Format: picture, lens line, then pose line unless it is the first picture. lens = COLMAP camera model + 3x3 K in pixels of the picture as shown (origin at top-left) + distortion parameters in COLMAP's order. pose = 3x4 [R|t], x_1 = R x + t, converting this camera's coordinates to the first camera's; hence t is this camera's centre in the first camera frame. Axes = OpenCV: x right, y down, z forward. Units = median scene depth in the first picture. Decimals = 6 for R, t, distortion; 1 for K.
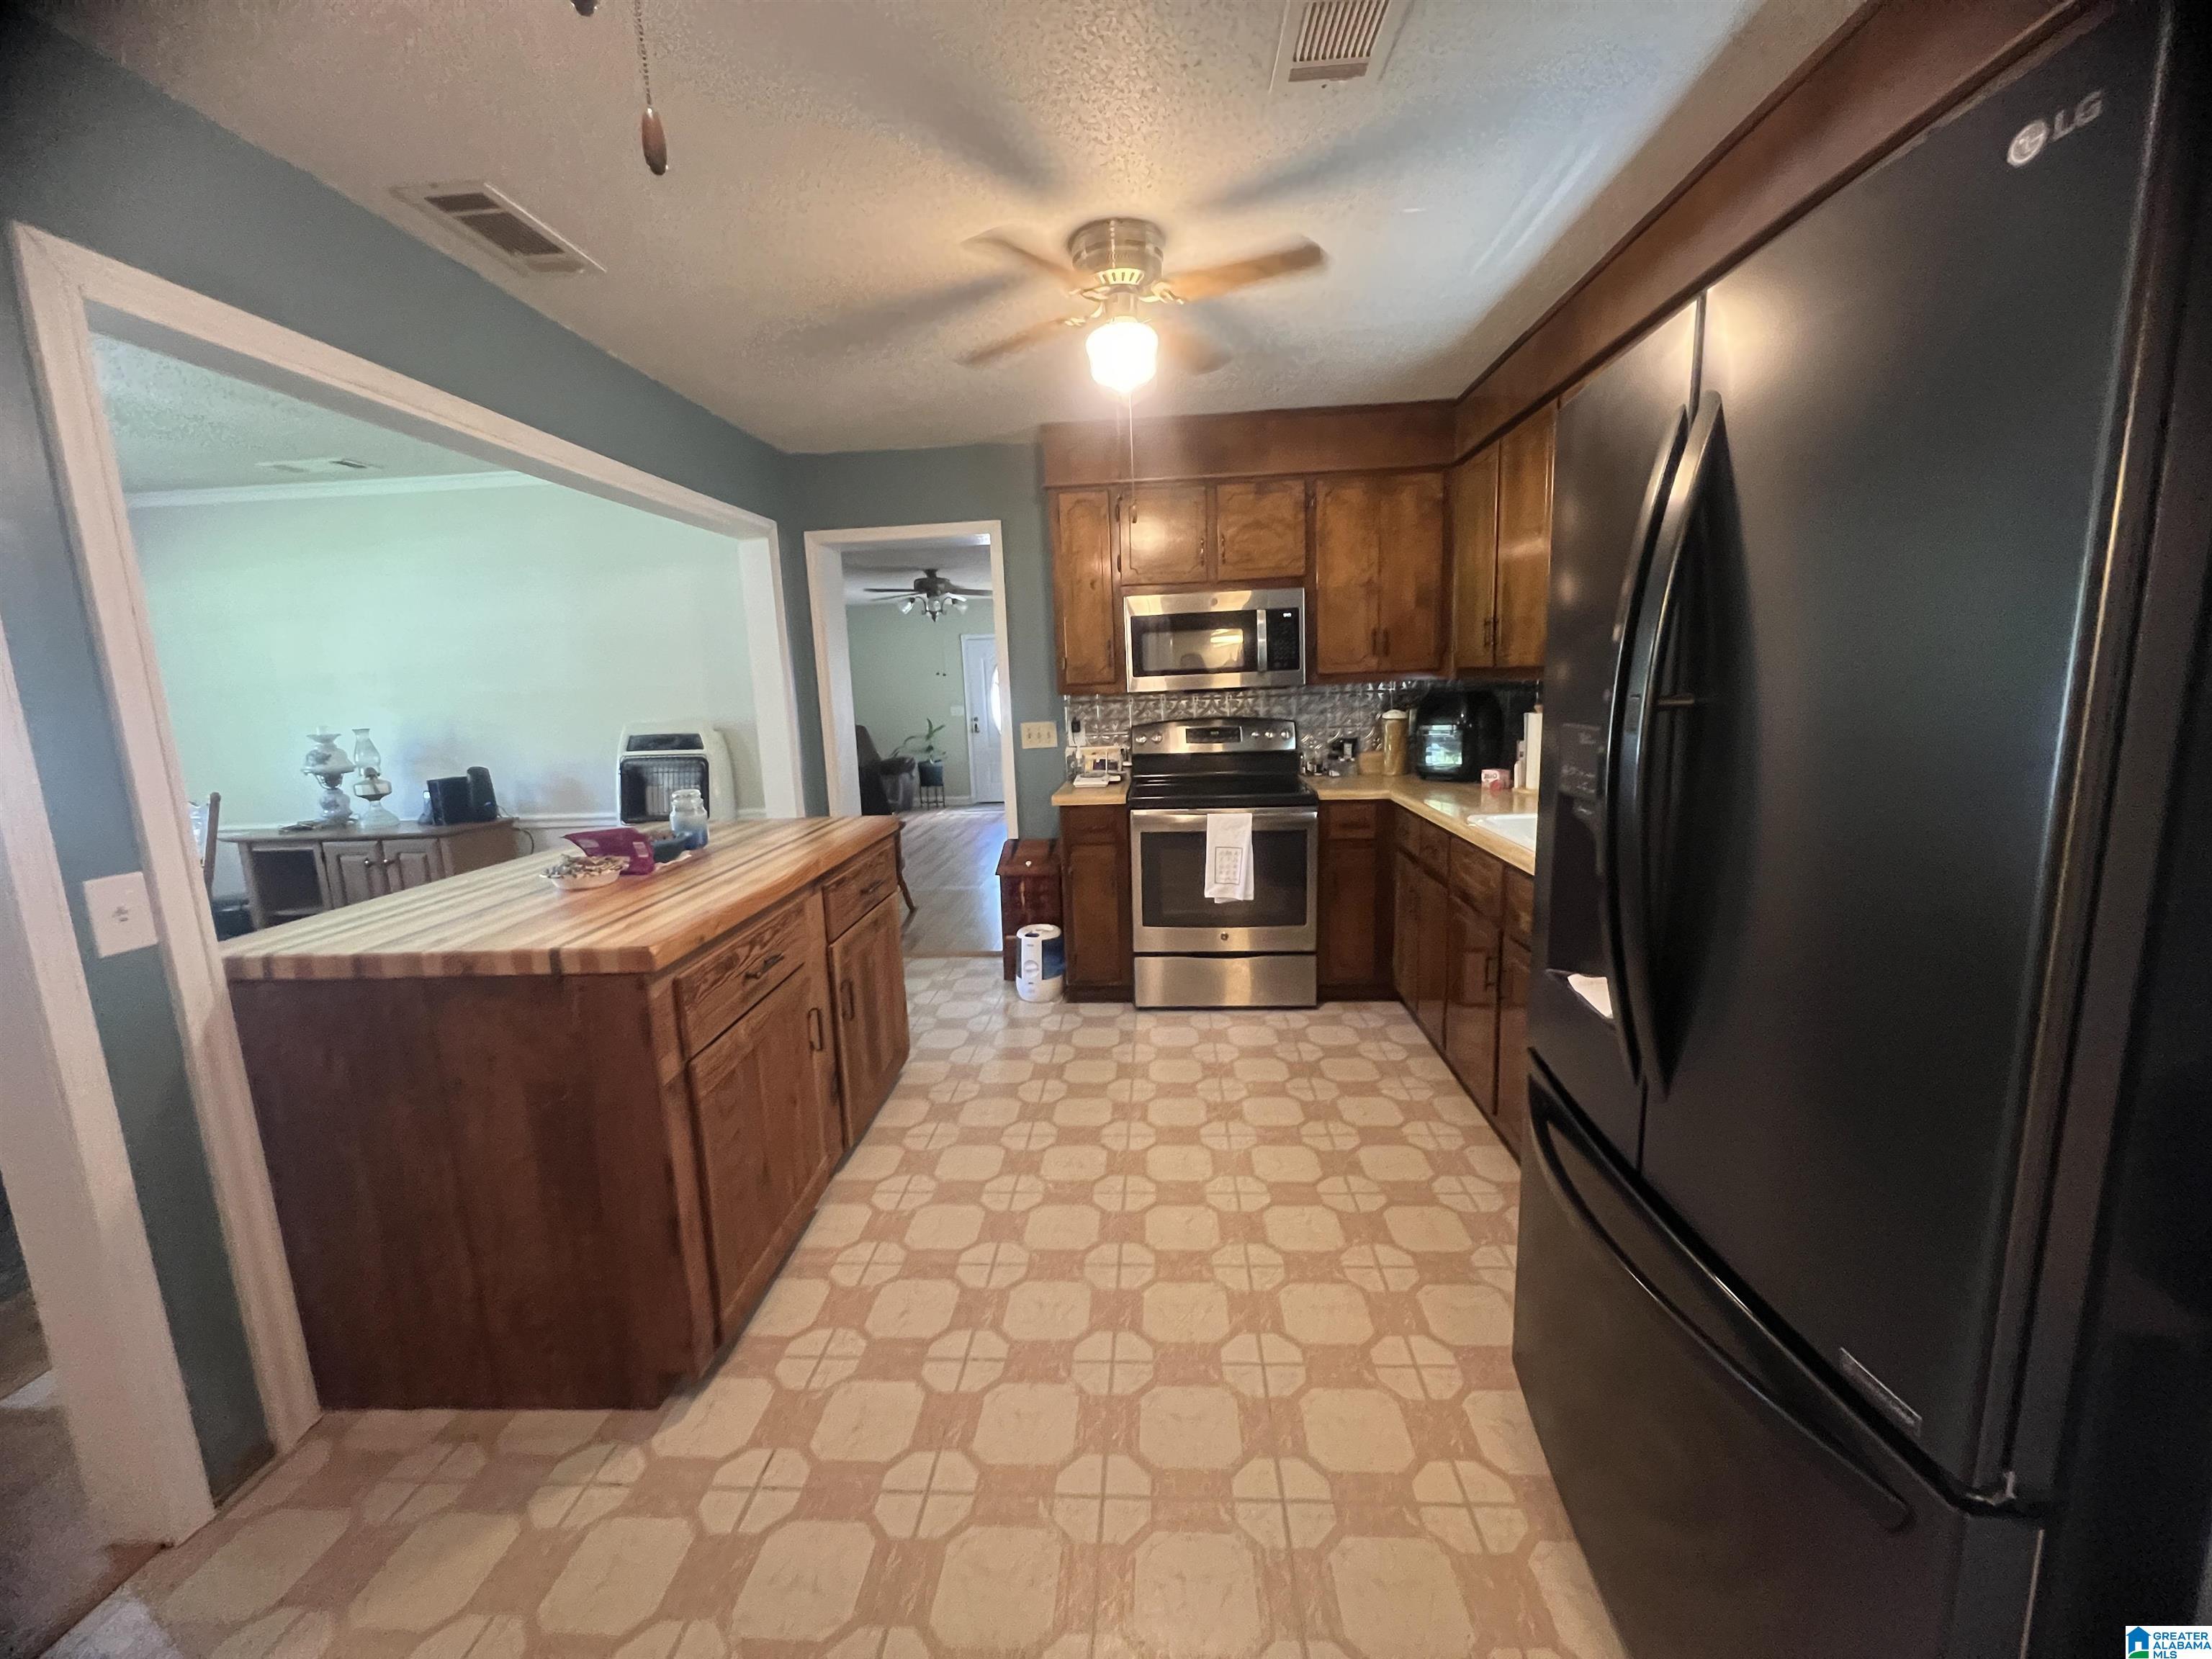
lens RADIAL K [[885.5, 0, 1107.1], [0, 885.5, 820.7], [0, 0, 1]] dist [-0.003082, 0.000288]
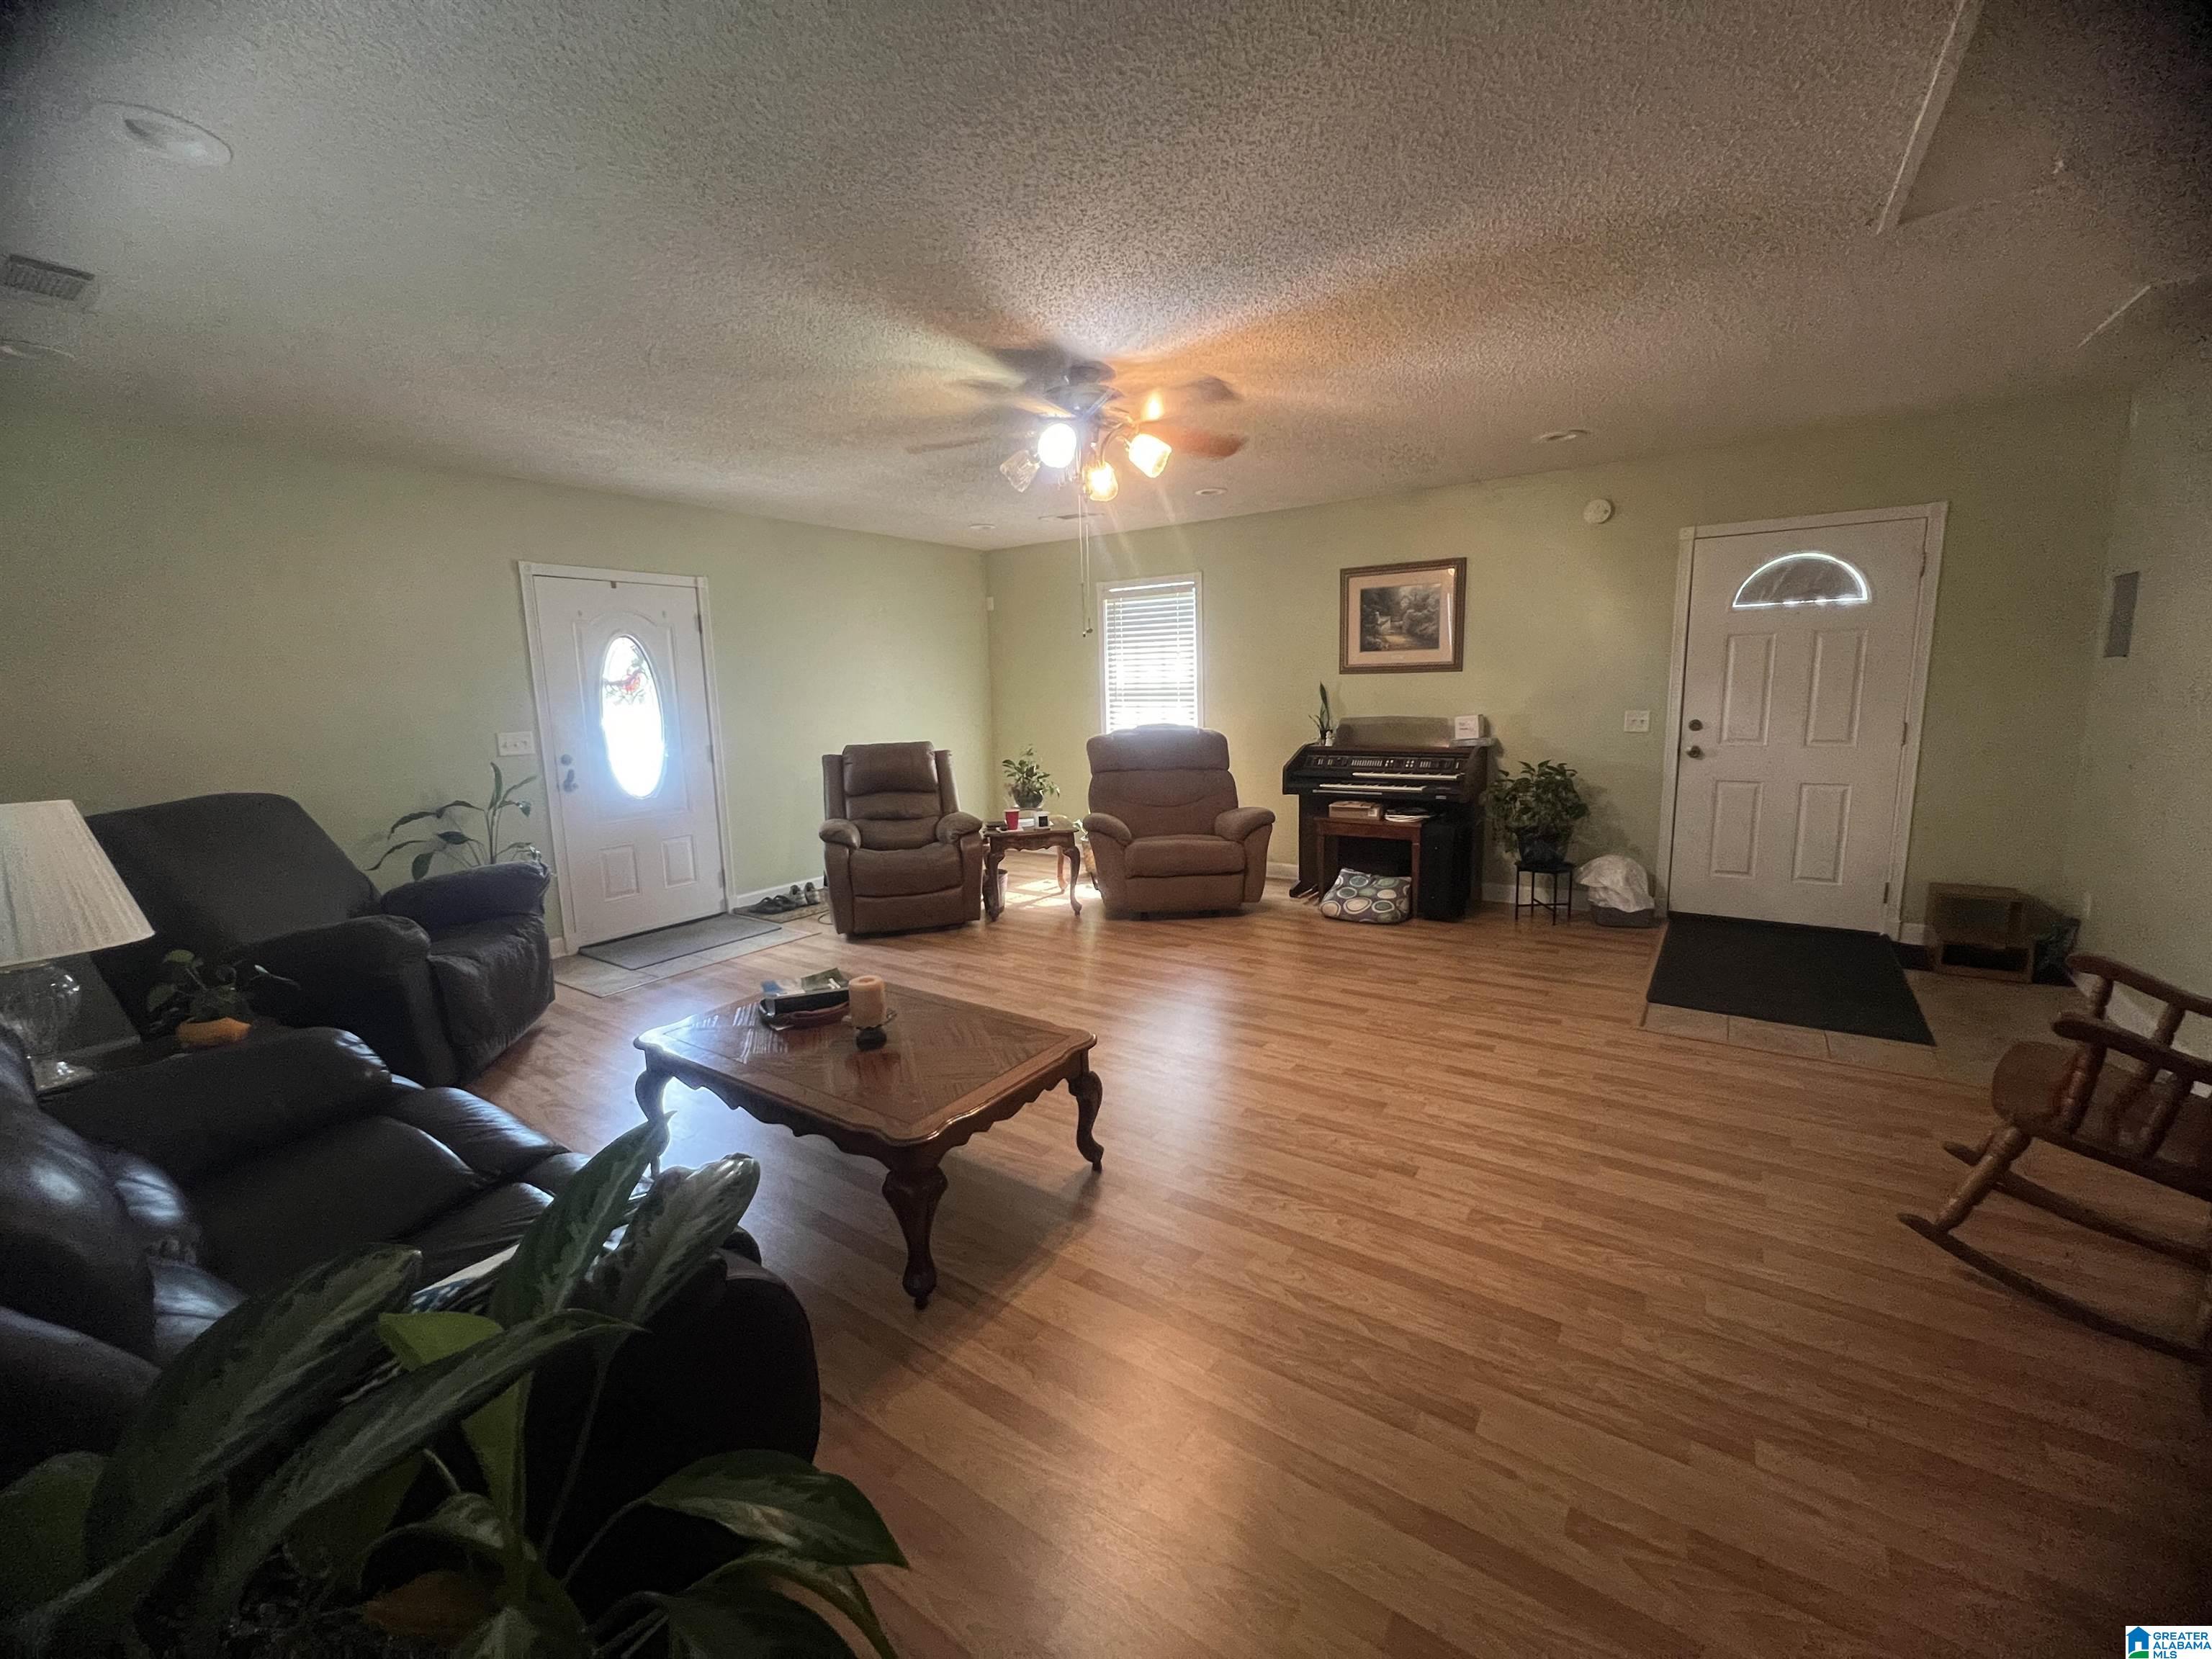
lens RADIAL K [[885.5, 0, 1107.1], [0, 885.5, 820.7], [0, 0, 1]] dist [-0.003082, 0.000288]
pose [[0.515418, -0.106890, 0.850246, -1.217405], [0.140532, 0.989301, 0.039181, -0.204981], [-0.845337, 0.099292, 0.524925, 1.739326]]
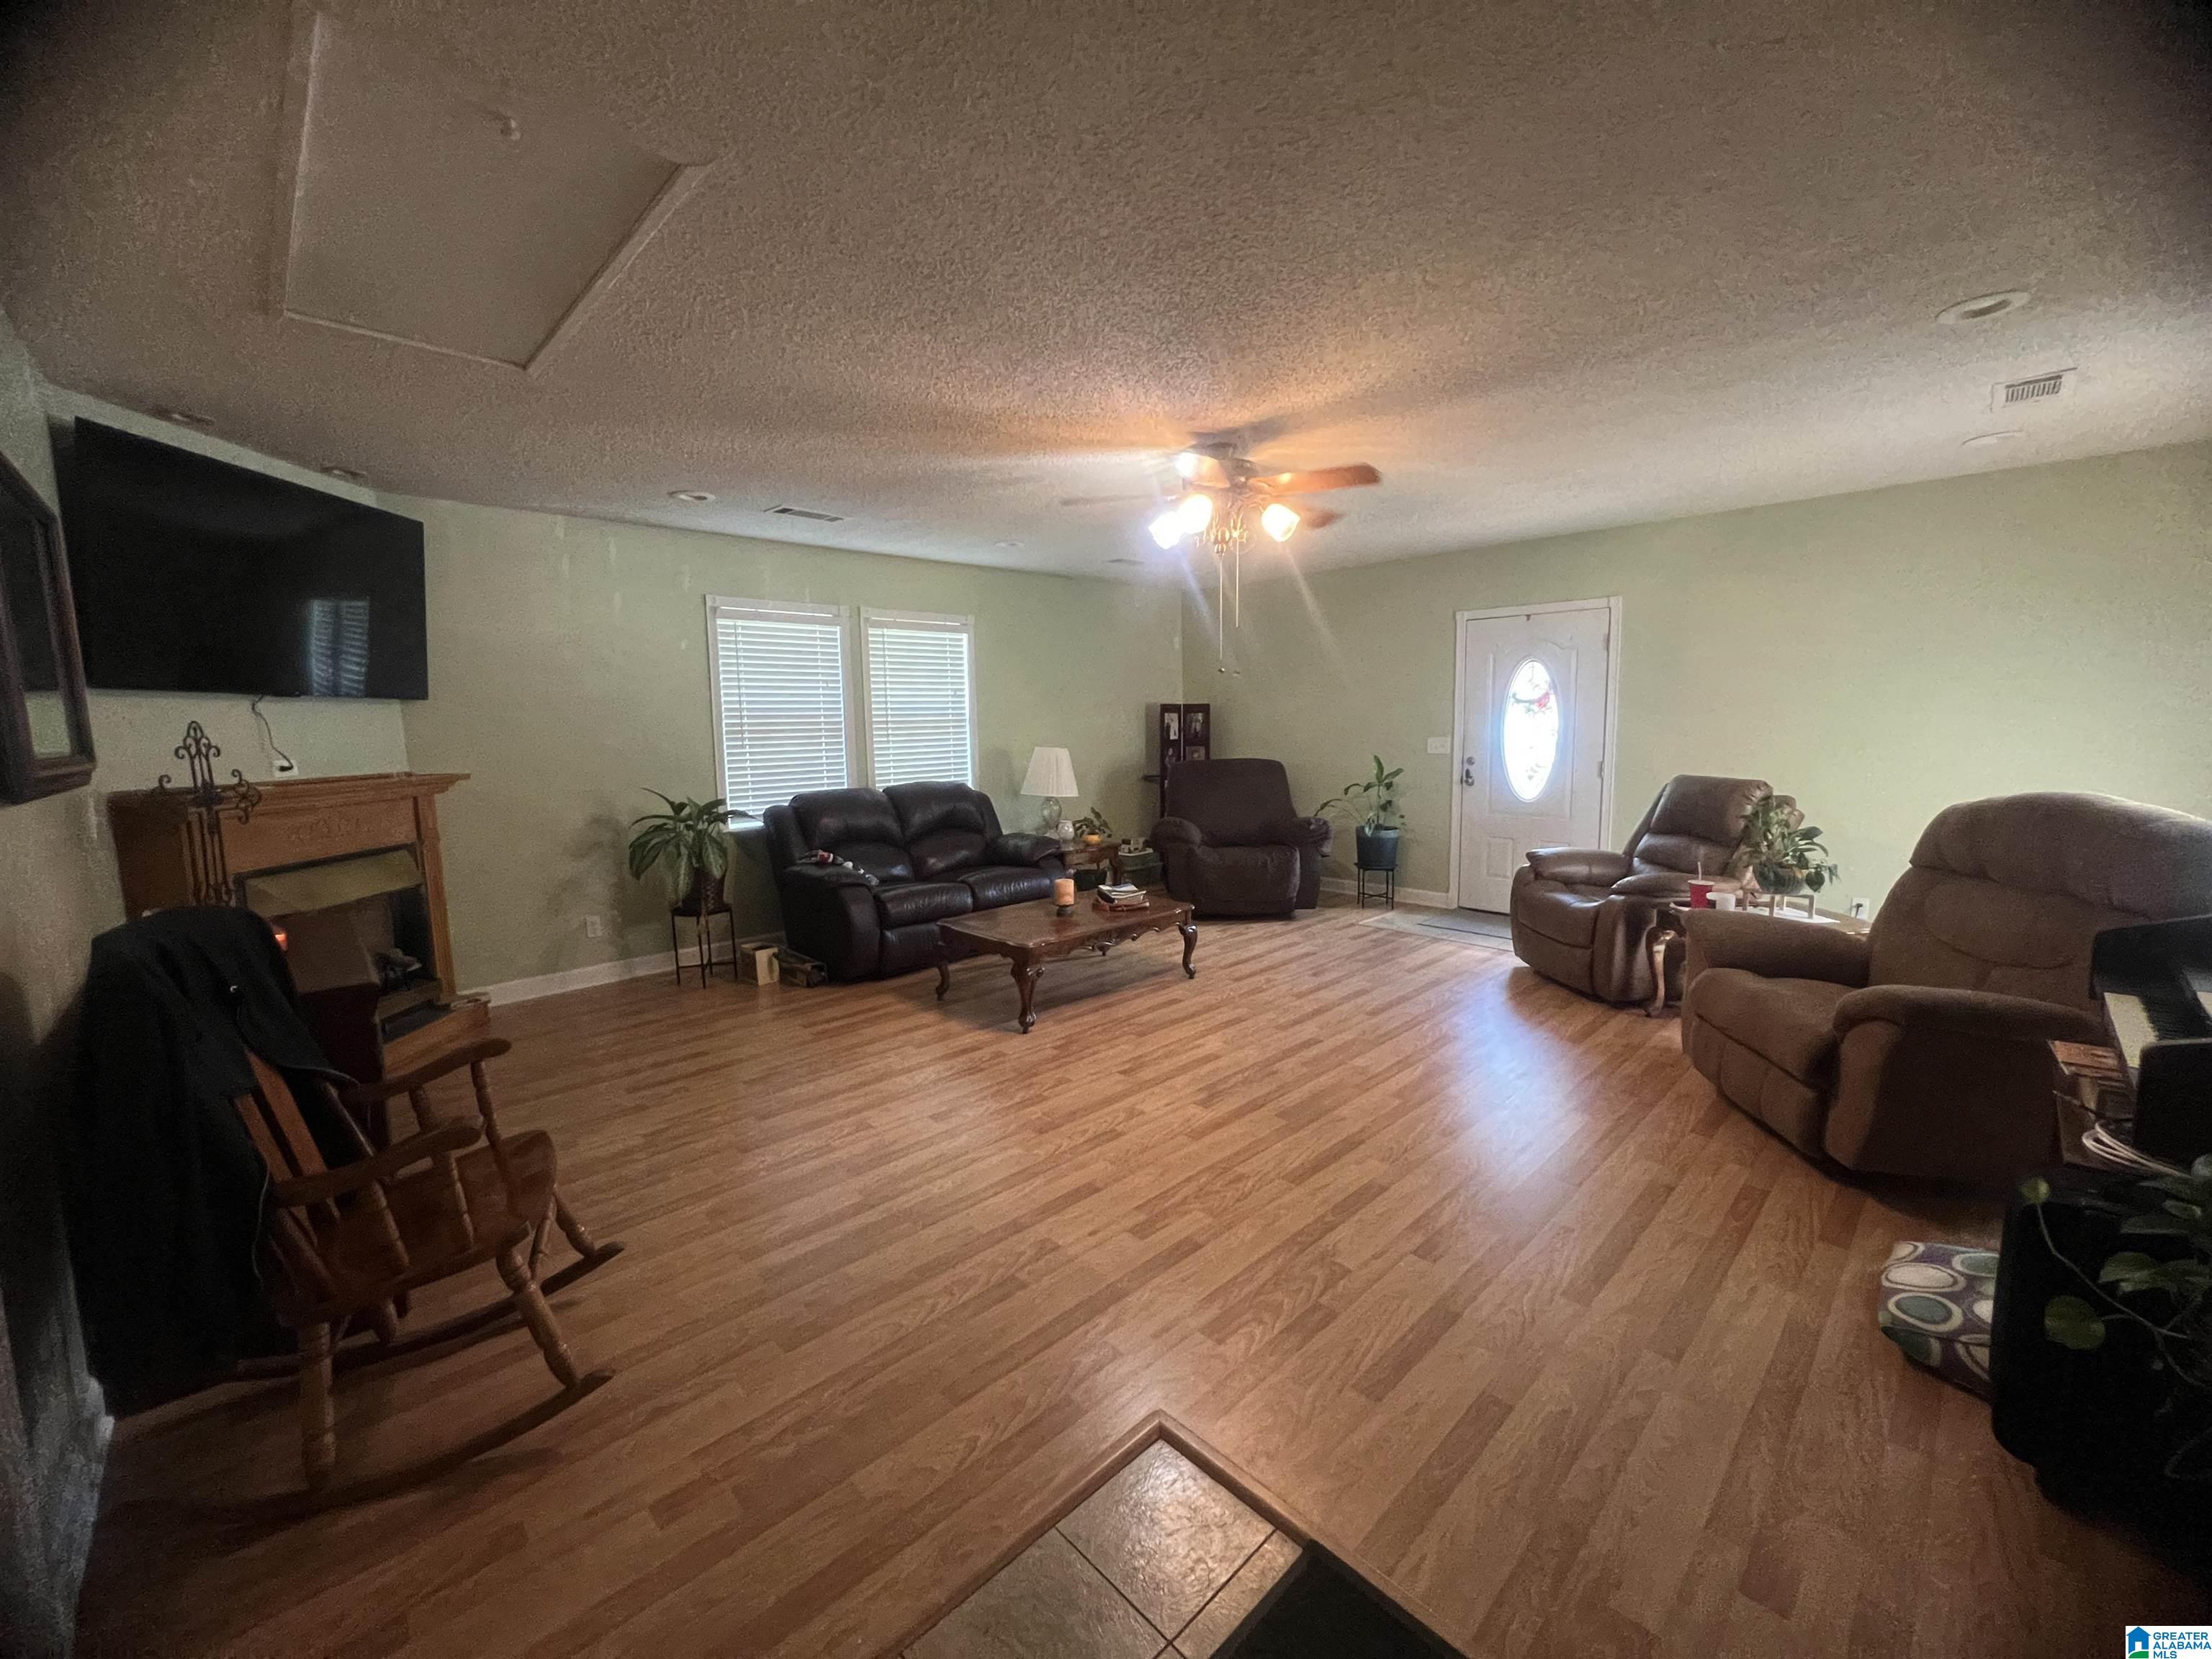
lens RADIAL K [[884.7, 0, 1101.8], [0, 884.7, 819.9], [0, 0, 1]] dist [0.007530, 0.000244]
pose [[0.735537, 0.104561, -0.669368, 0.192795], [-0.118132, 0.992677, 0.025256, -0.204207], [0.667106, 0.060497, 0.742502, 1.358546]]
